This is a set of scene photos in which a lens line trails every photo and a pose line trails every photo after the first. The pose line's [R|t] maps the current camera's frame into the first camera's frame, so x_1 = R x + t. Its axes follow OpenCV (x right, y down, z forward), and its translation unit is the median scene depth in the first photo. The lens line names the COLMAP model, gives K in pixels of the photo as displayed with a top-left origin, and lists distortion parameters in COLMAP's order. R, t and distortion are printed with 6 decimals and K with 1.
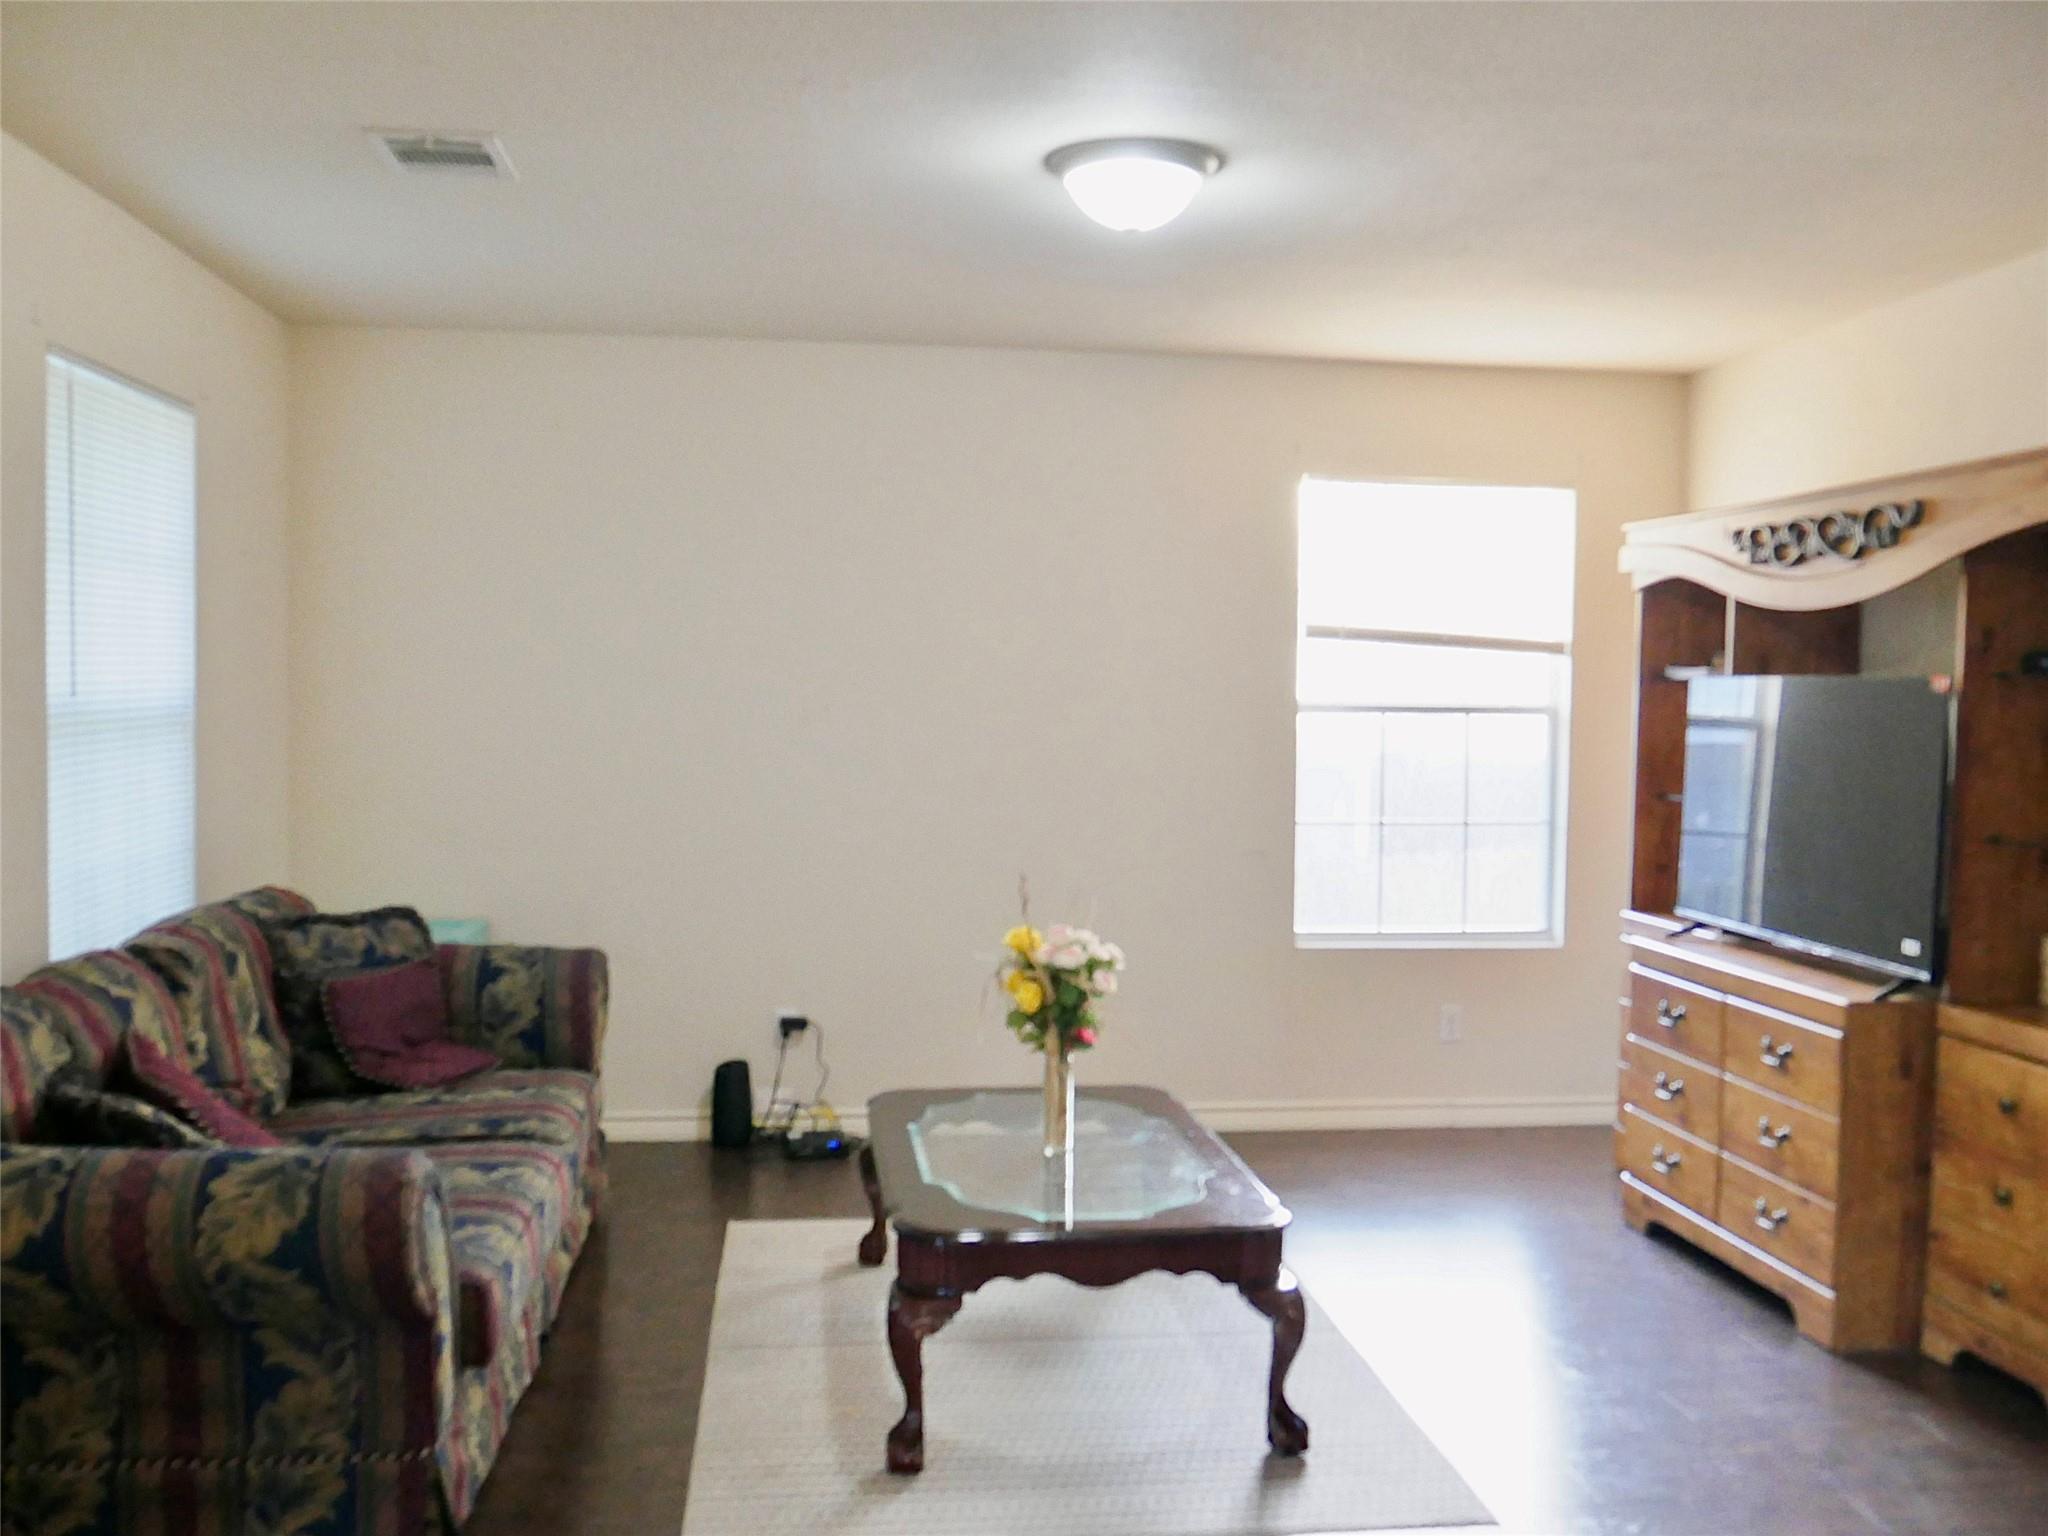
lens RADIAL K [[1768.9, 0, 1024.0], [0, 1768.9, 768.0], [0, 0, 1]] dist [-0.038186, 0.003919]
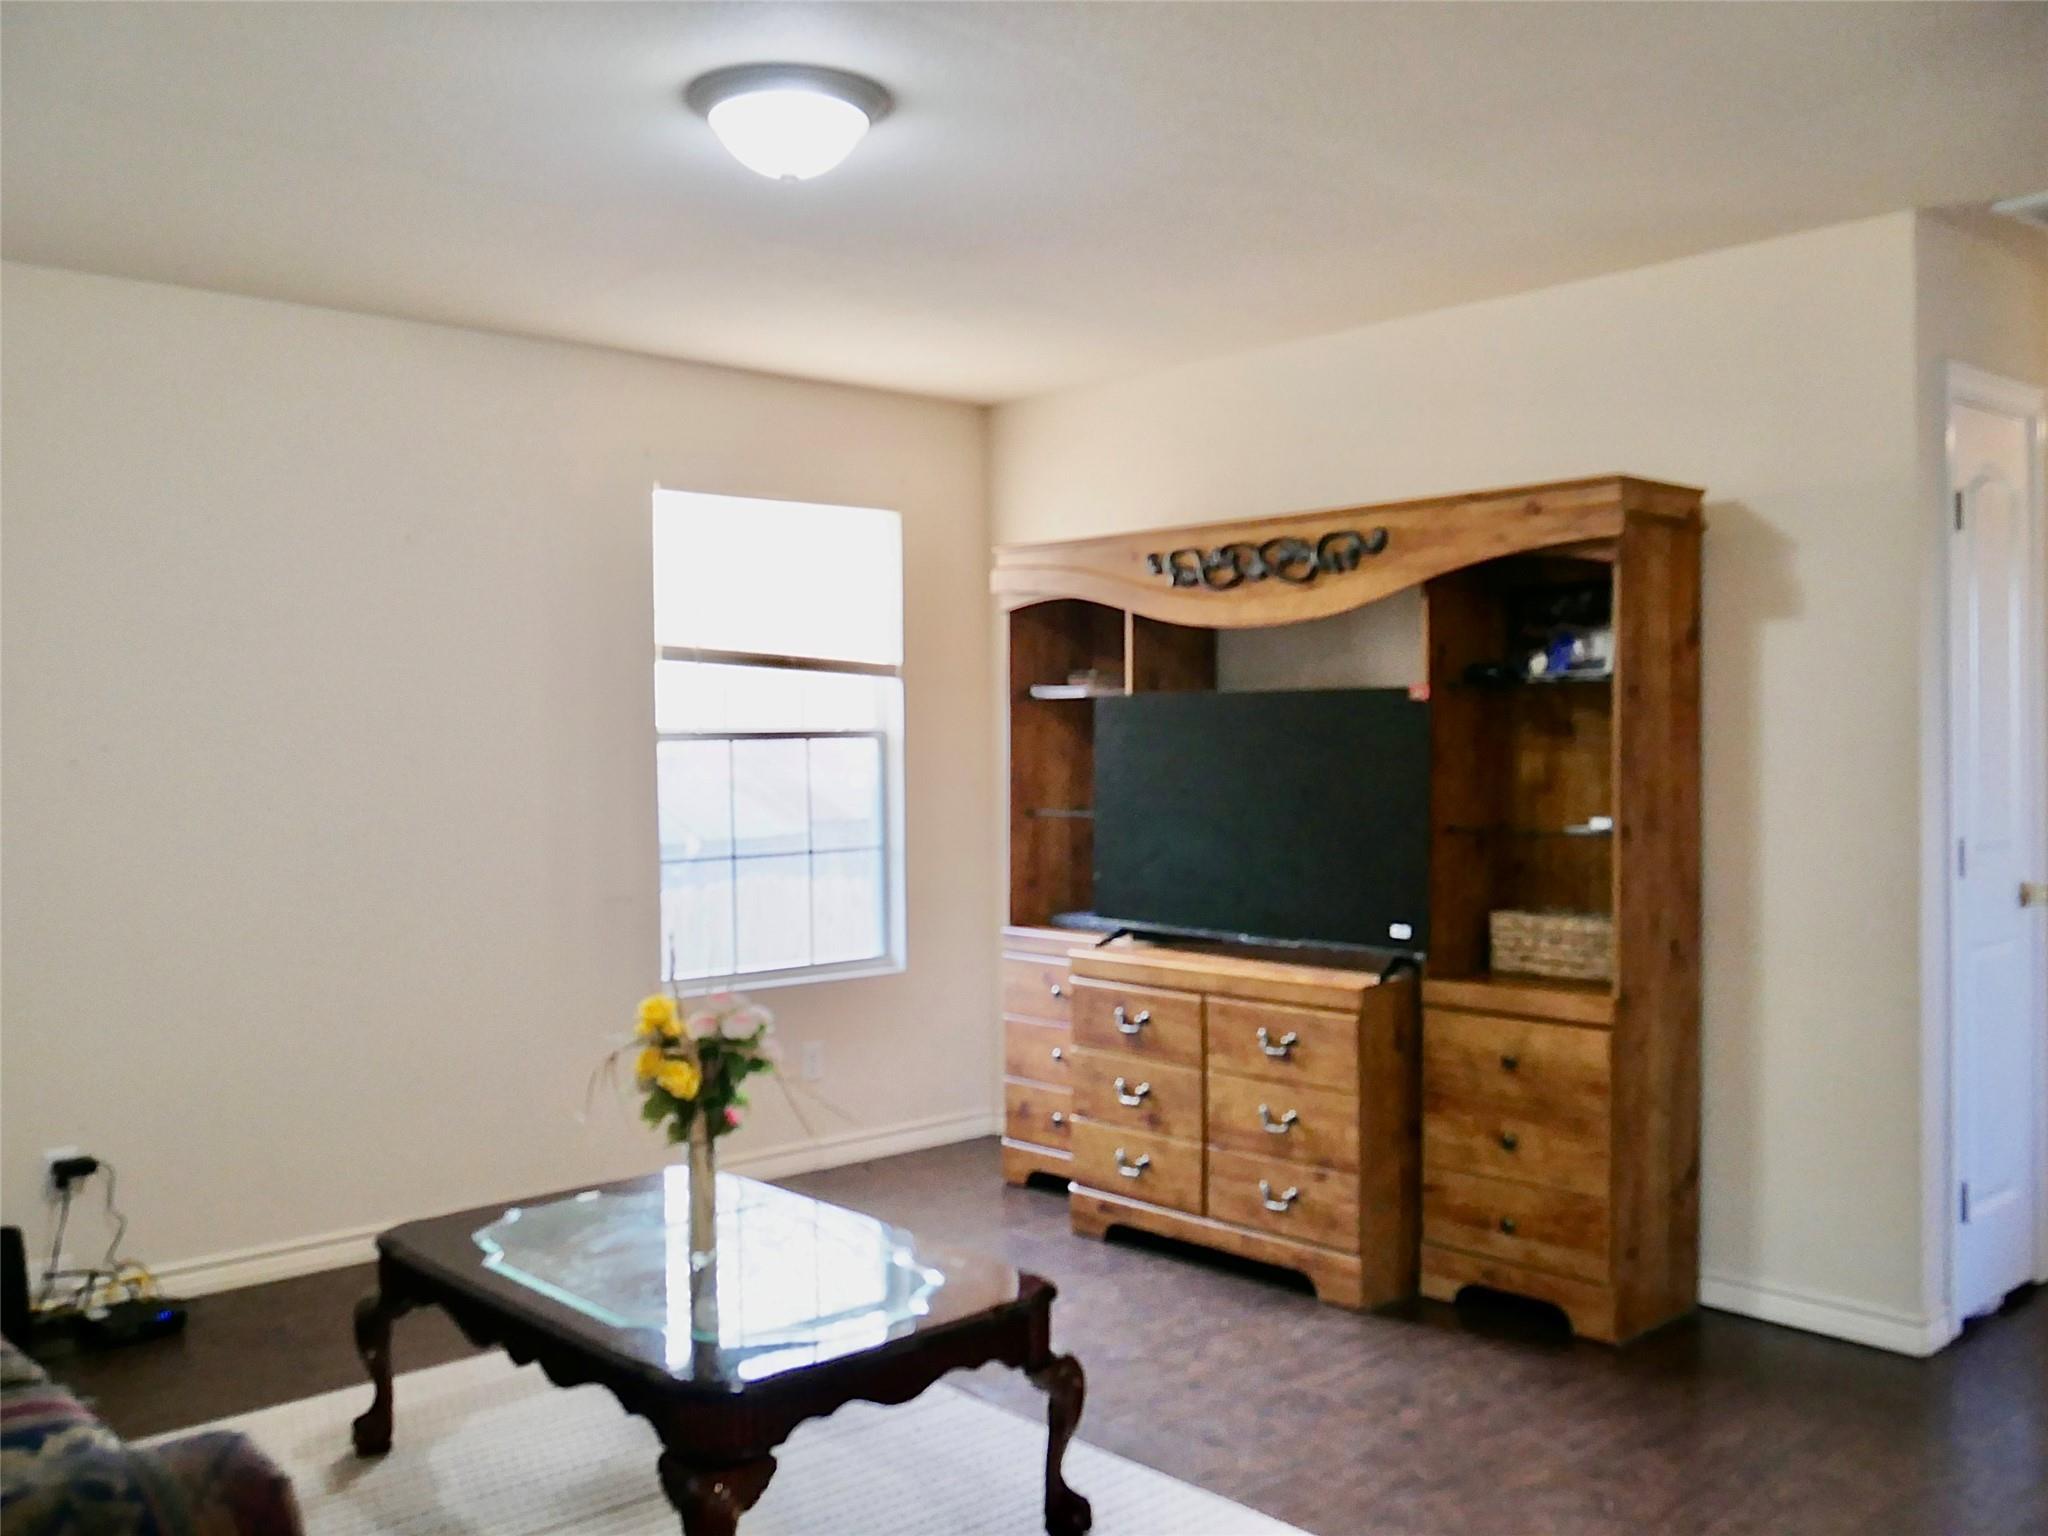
lens RADIAL K [[1768.9, 0, 1024.0], [0, 1768.9, 768.0], [0, 0, 1]] dist [-0.038186, 0.003919]
pose [[0.819425, -0.032101, 0.572286, -0.310547], [0.045424, 0.998927, -0.009009, -0.001397], [-0.571383, 0.033378, 0.820004, 0.209338]]
